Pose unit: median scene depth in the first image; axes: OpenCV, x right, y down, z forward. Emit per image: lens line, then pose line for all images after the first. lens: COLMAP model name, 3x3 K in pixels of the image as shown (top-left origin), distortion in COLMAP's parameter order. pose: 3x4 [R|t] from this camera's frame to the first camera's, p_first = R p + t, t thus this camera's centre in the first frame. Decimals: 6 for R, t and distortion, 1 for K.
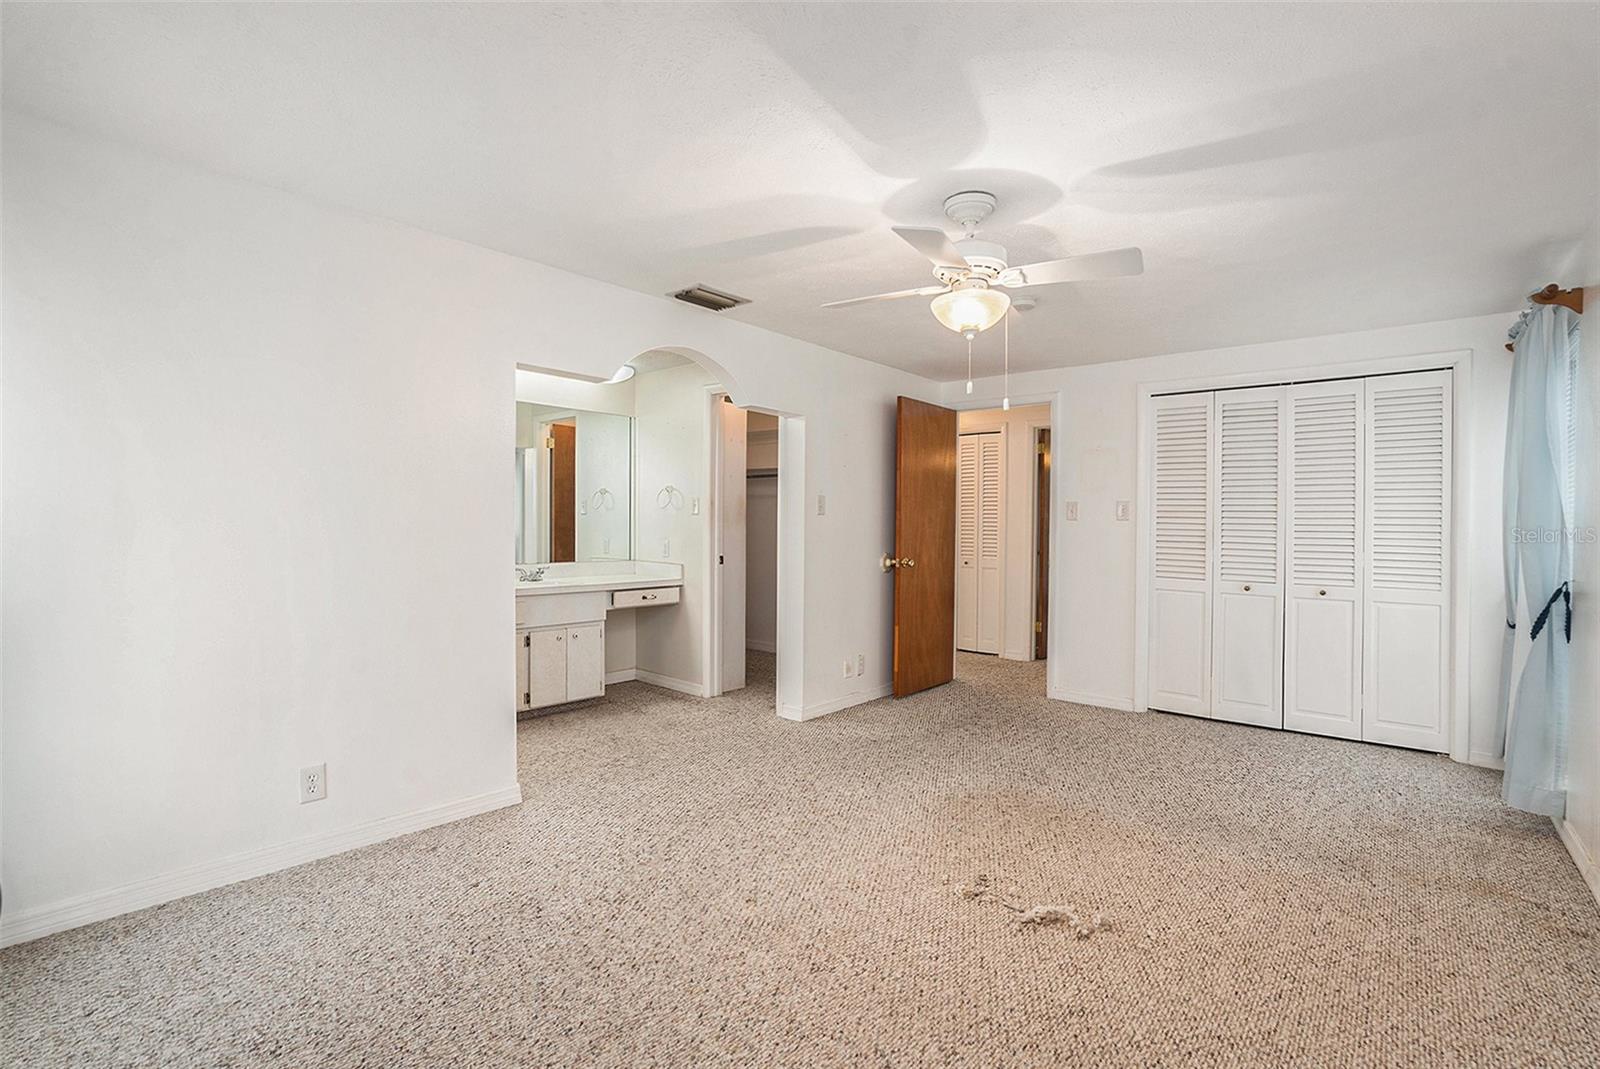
lens RADIAL K [[735.4, 0, 795.0], [0, 735.4, 533.4], [0, 0, 1]] dist [-0.006888, 0.001284]
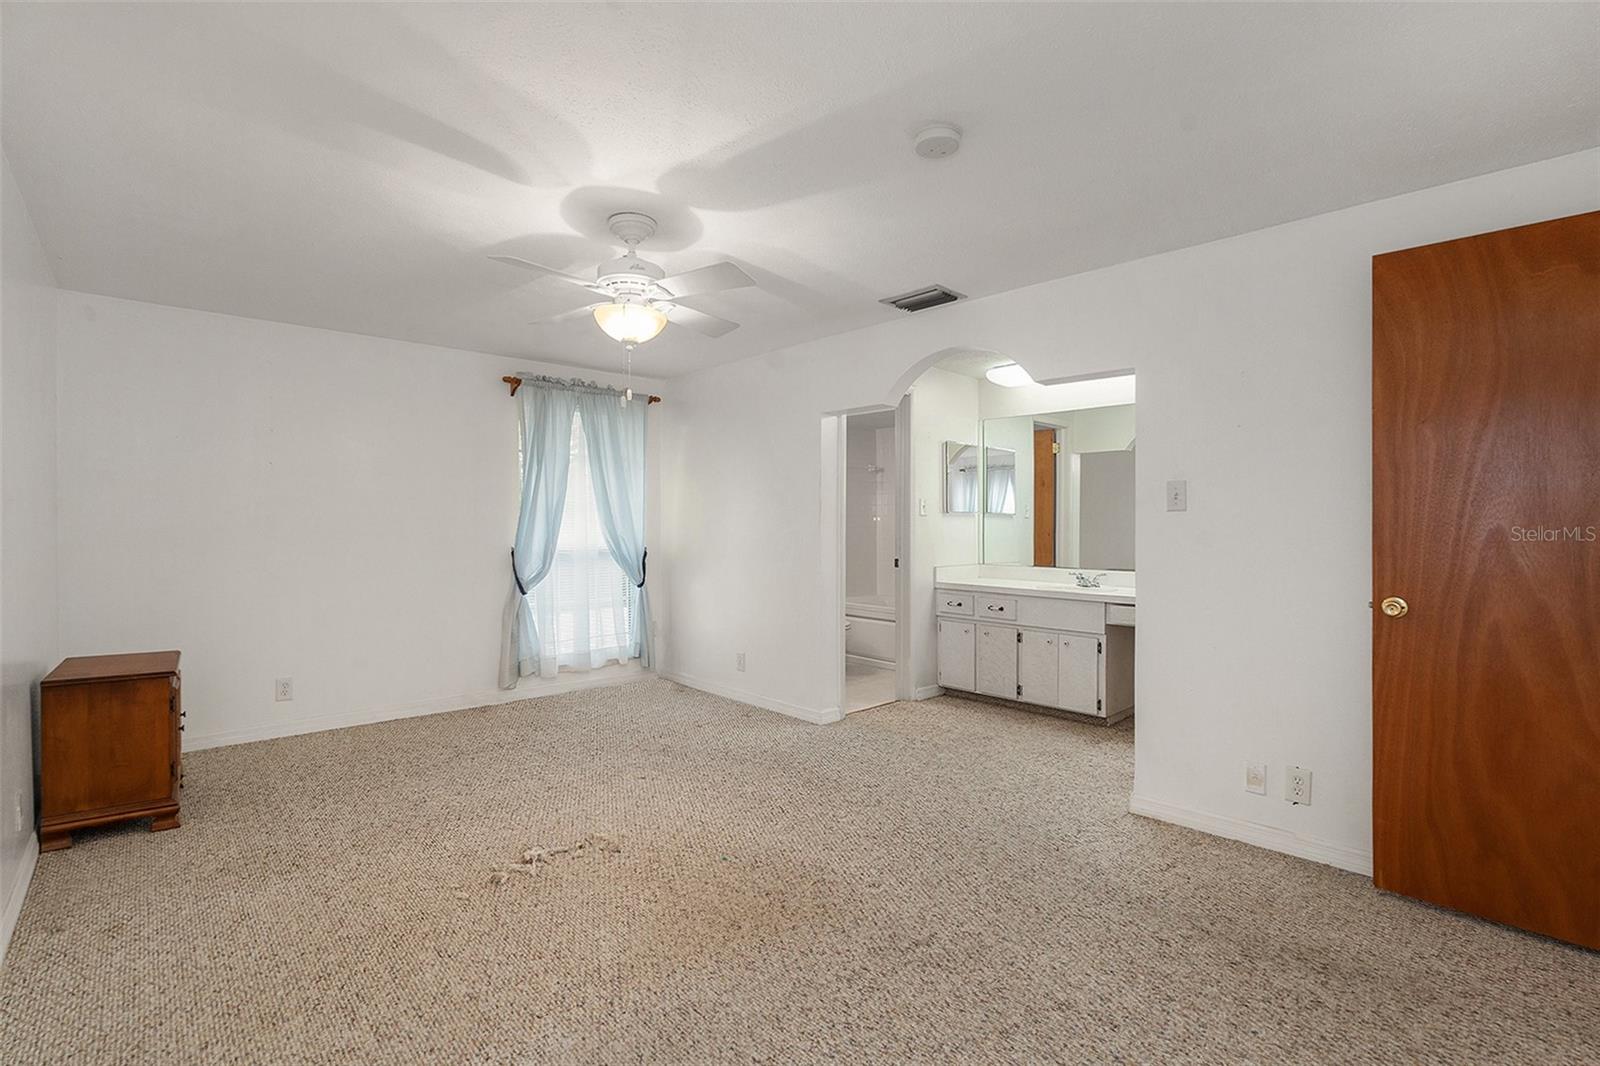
lens RADIAL K [[735.4, 0, 798.5], [0, 735.4, 536.8], [0, 0, 1]] dist [-0.006888, 0.001284]
pose [[-0.136939, -0.012824, -0.990496, 0.763882], [-0.002352, 0.999918, -0.012621, 0.012438], [0.990577, 0.000601, -0.136958, 0.833026]]
